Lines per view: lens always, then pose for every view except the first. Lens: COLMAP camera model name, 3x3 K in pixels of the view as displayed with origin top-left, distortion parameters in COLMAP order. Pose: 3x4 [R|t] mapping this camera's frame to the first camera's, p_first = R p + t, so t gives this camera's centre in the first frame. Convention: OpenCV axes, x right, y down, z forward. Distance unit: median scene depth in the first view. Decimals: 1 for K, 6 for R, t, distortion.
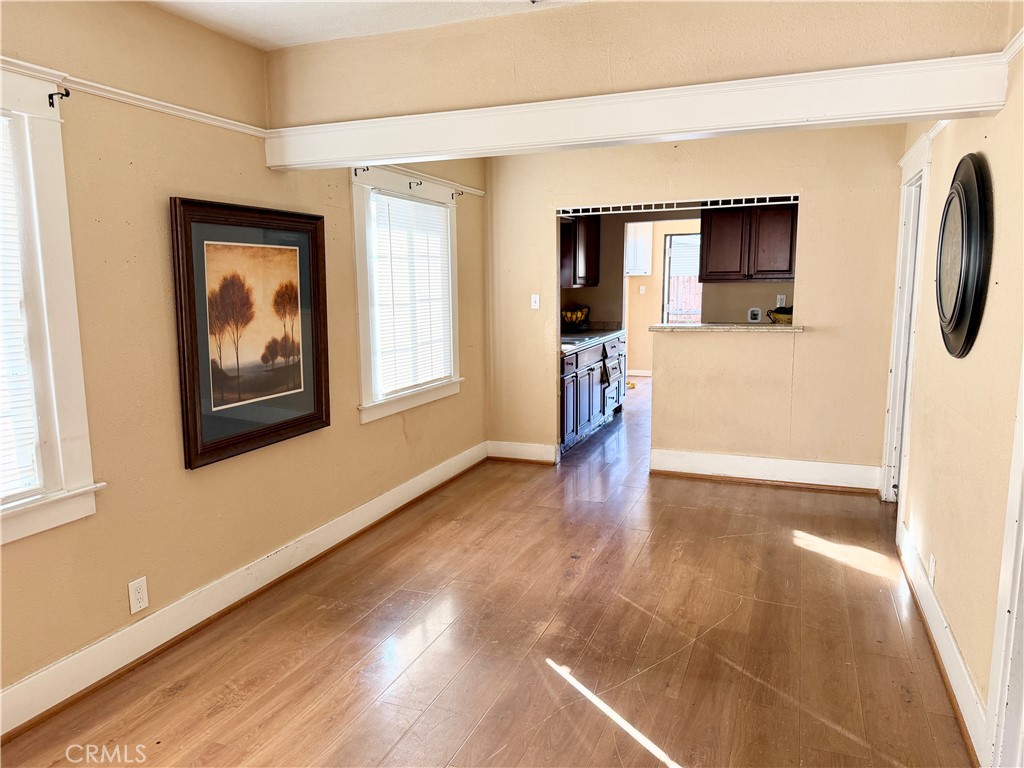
lens RADIAL K [[722.1, 0, 512.0], [0, 722.1, 384.0], [0, 0, 1]] dist [0.041251, -0.003976]
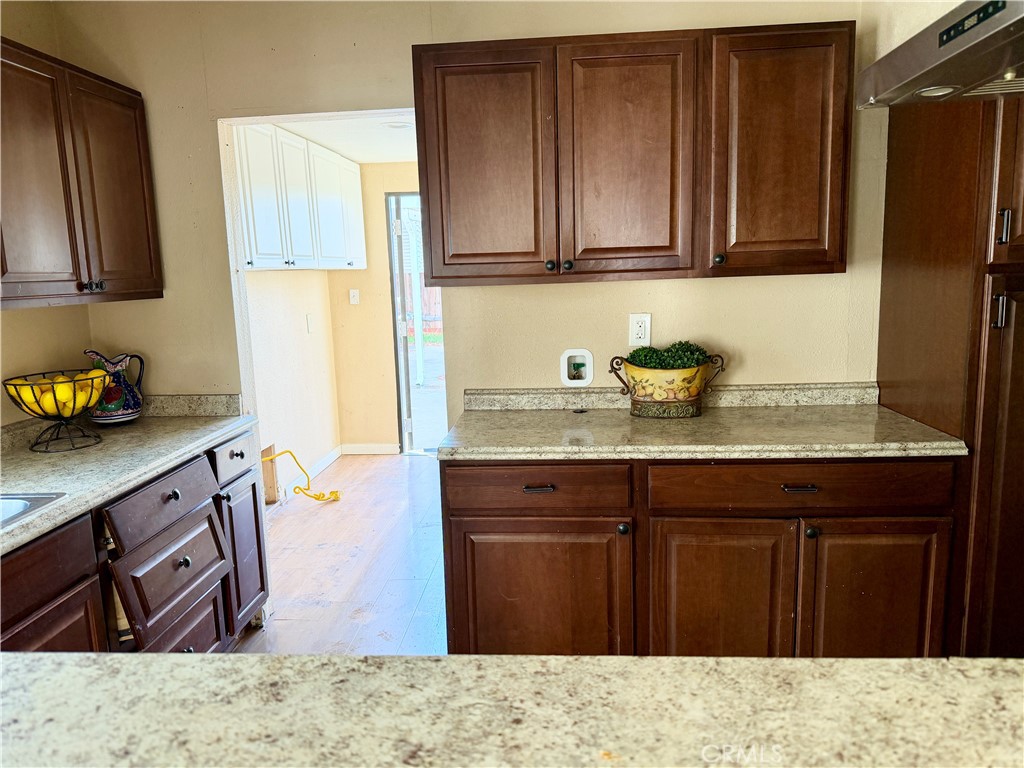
lens RADIAL K [[722.1, 0, 512.0], [0, 722.1, 384.0], [0, 0, 1]] dist [0.041251, -0.003976]
pose [[0.954518, -0.062864, 0.291452, 0.186728], [0.061124, 0.998016, 0.015080, -0.092500], [-0.291822, 0.003421, 0.956467, 0.633774]]
